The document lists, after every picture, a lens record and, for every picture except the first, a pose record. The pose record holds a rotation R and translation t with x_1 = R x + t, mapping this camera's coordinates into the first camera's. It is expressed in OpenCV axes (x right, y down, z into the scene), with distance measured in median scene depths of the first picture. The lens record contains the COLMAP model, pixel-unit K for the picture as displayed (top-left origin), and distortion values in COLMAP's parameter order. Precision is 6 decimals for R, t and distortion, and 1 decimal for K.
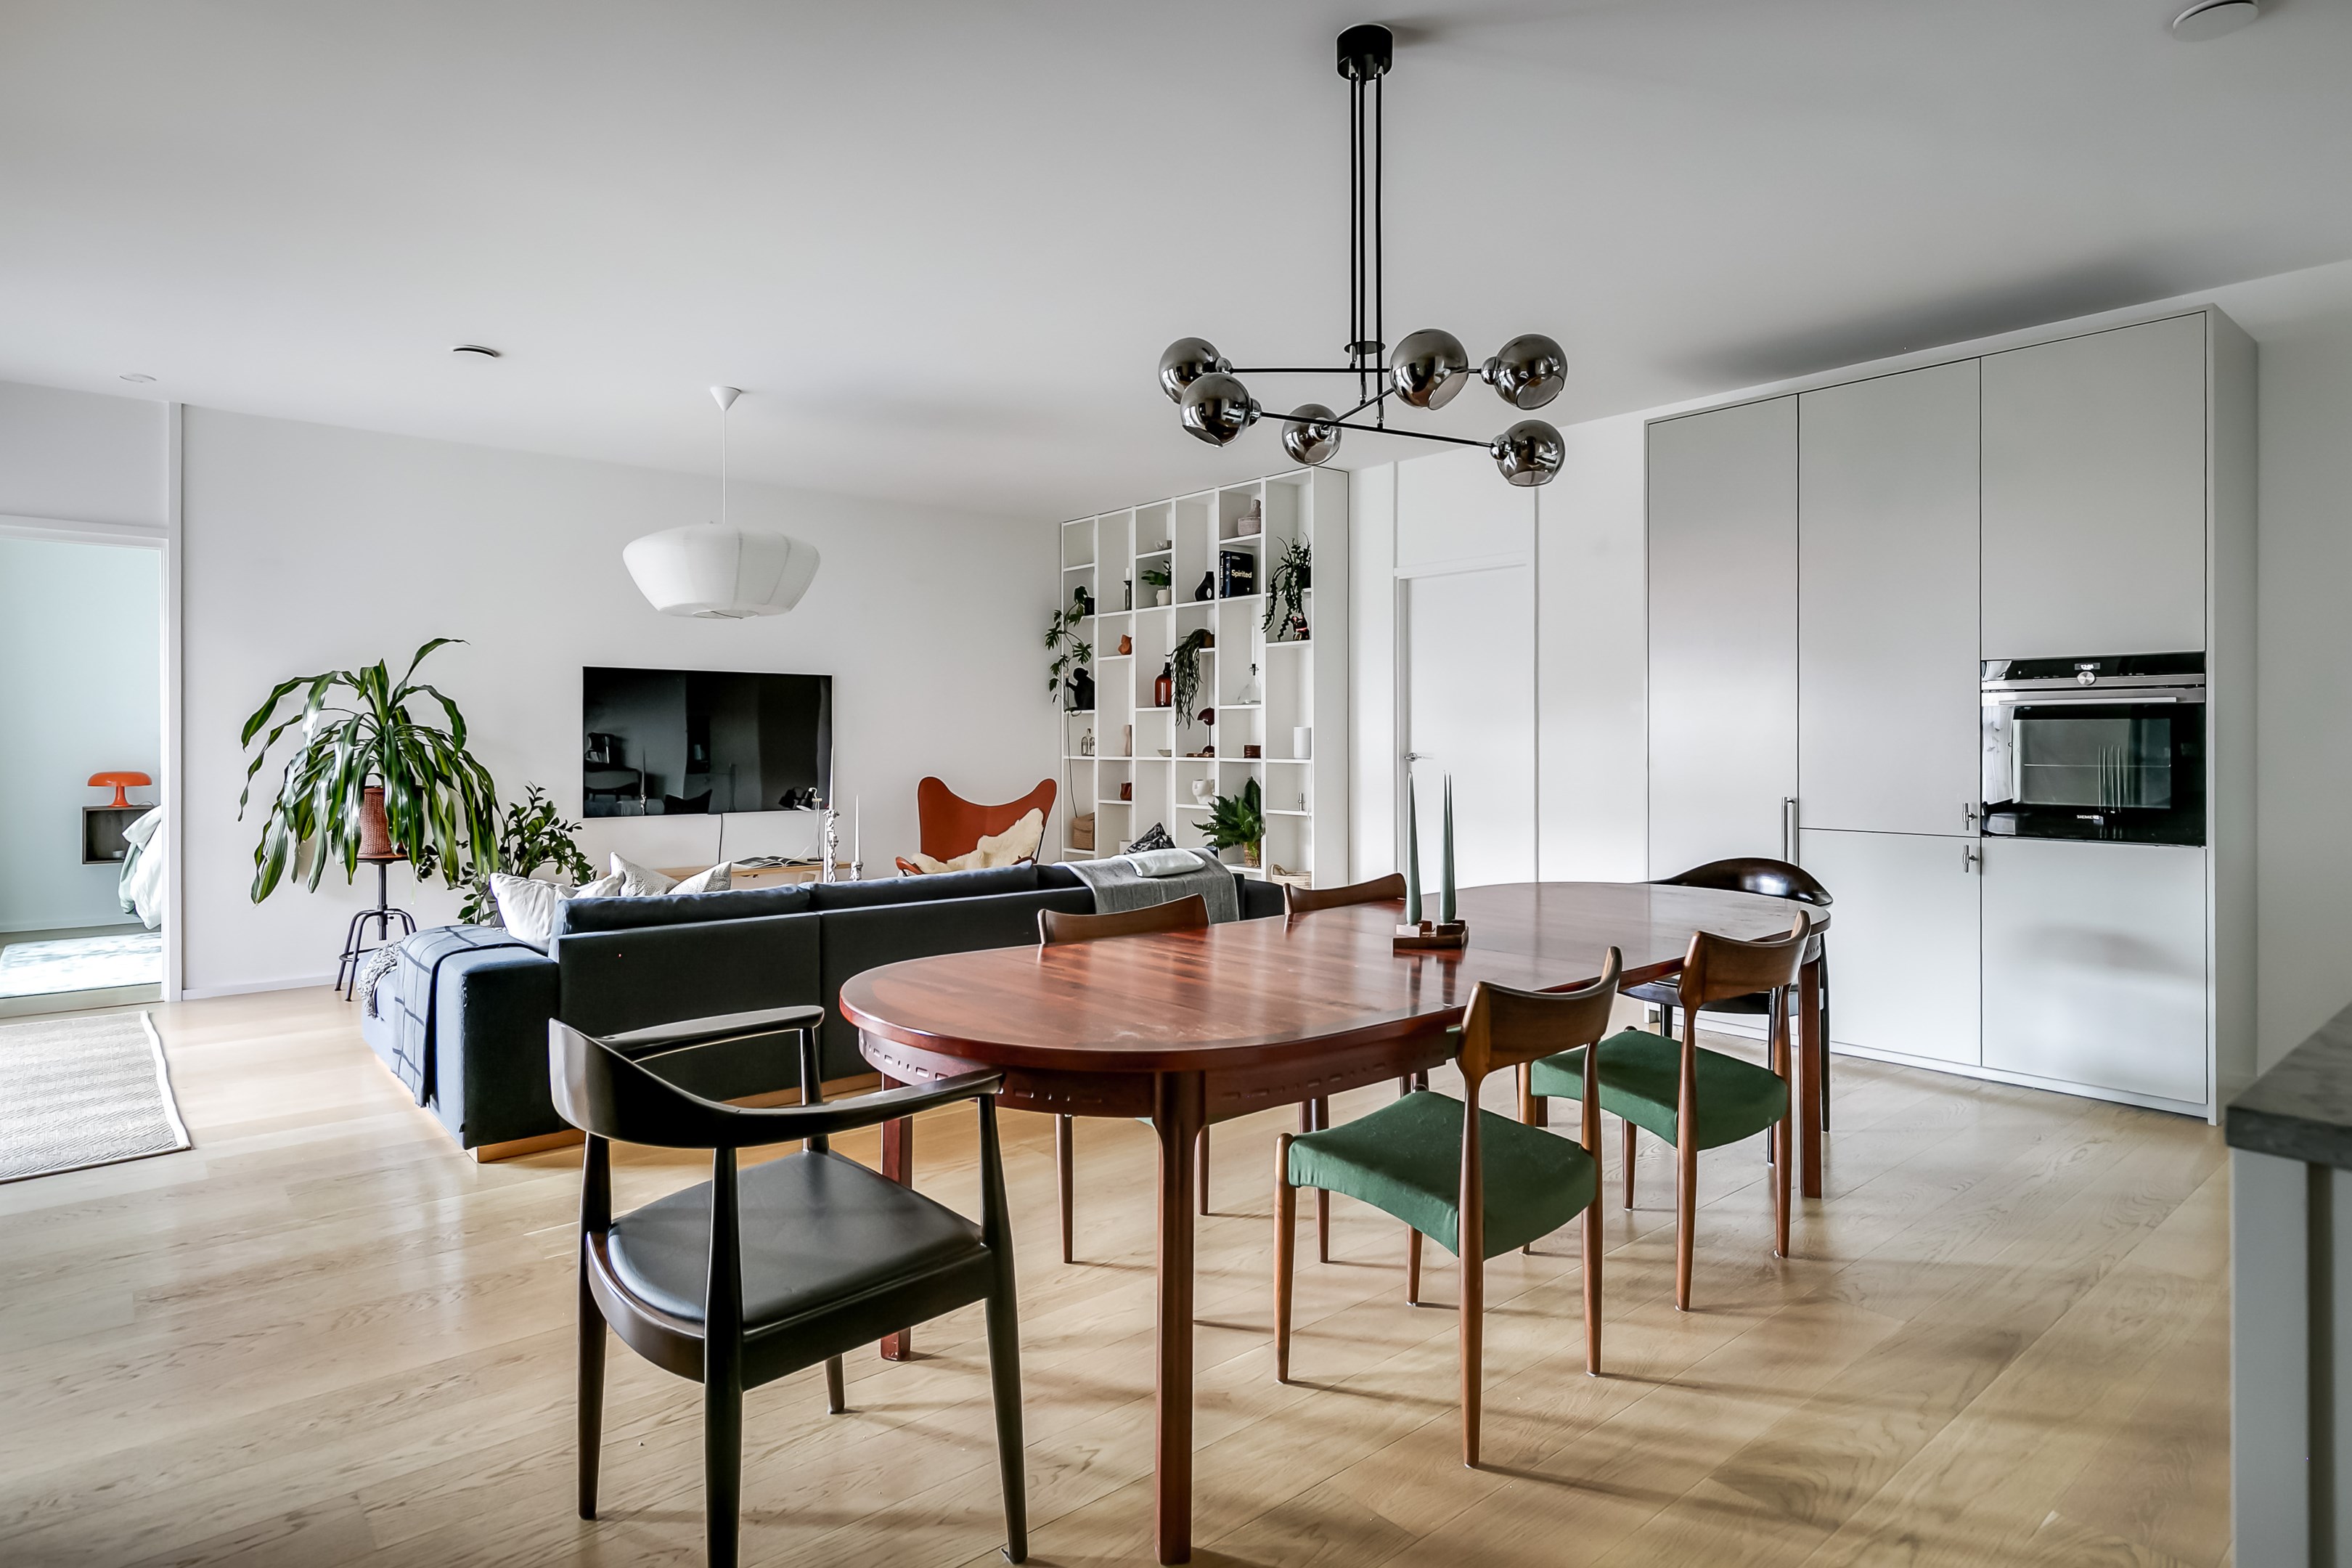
lens RADIAL K [[1286.1, 0, 1172.4], [0, 1286.1, 732.7], [0, 0, 1]] dist [0.003539, 0.000667]
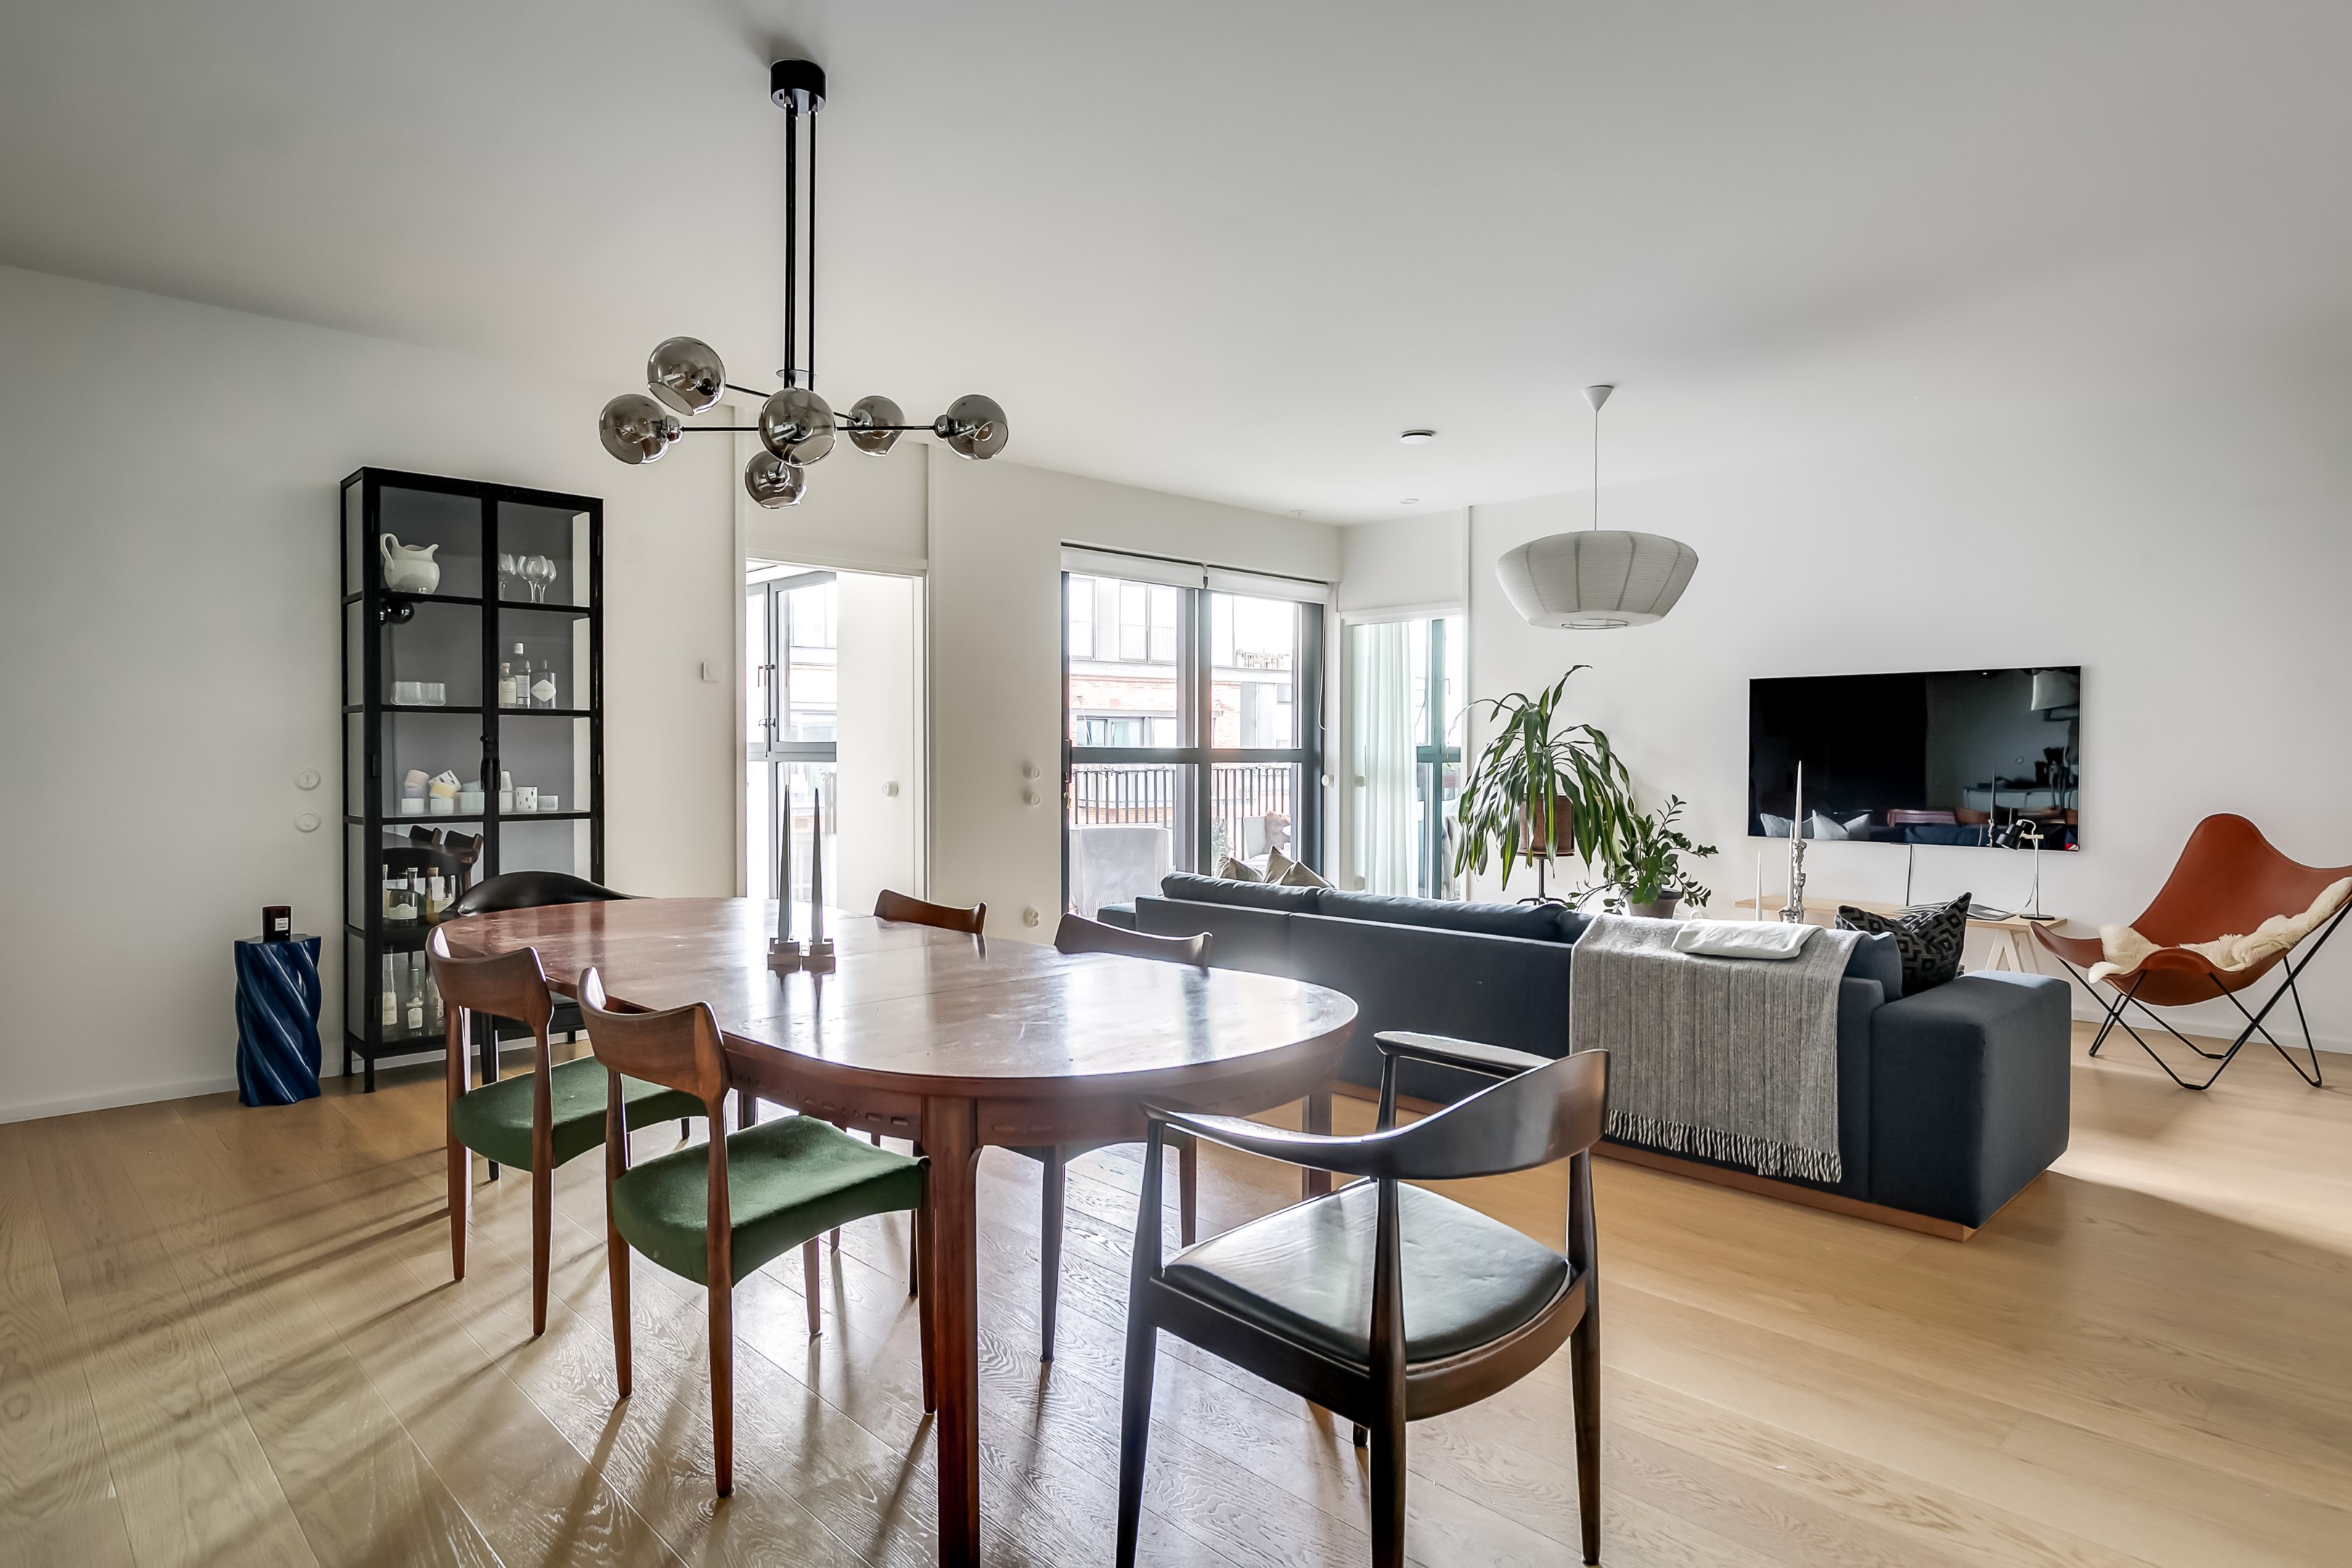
lens RADIAL K [[1306.6, 0, 1176.0], [0, 1306.6, 784.0], [0, 0, 1]] dist [-0.001286, -0.000466]
pose [[0.051249, 0.022553, -0.998431, 1.576958], [0.006058, 0.999720, 0.022893, 0.008020], [0.998668, -0.007221, 0.051098, 1.613050]]
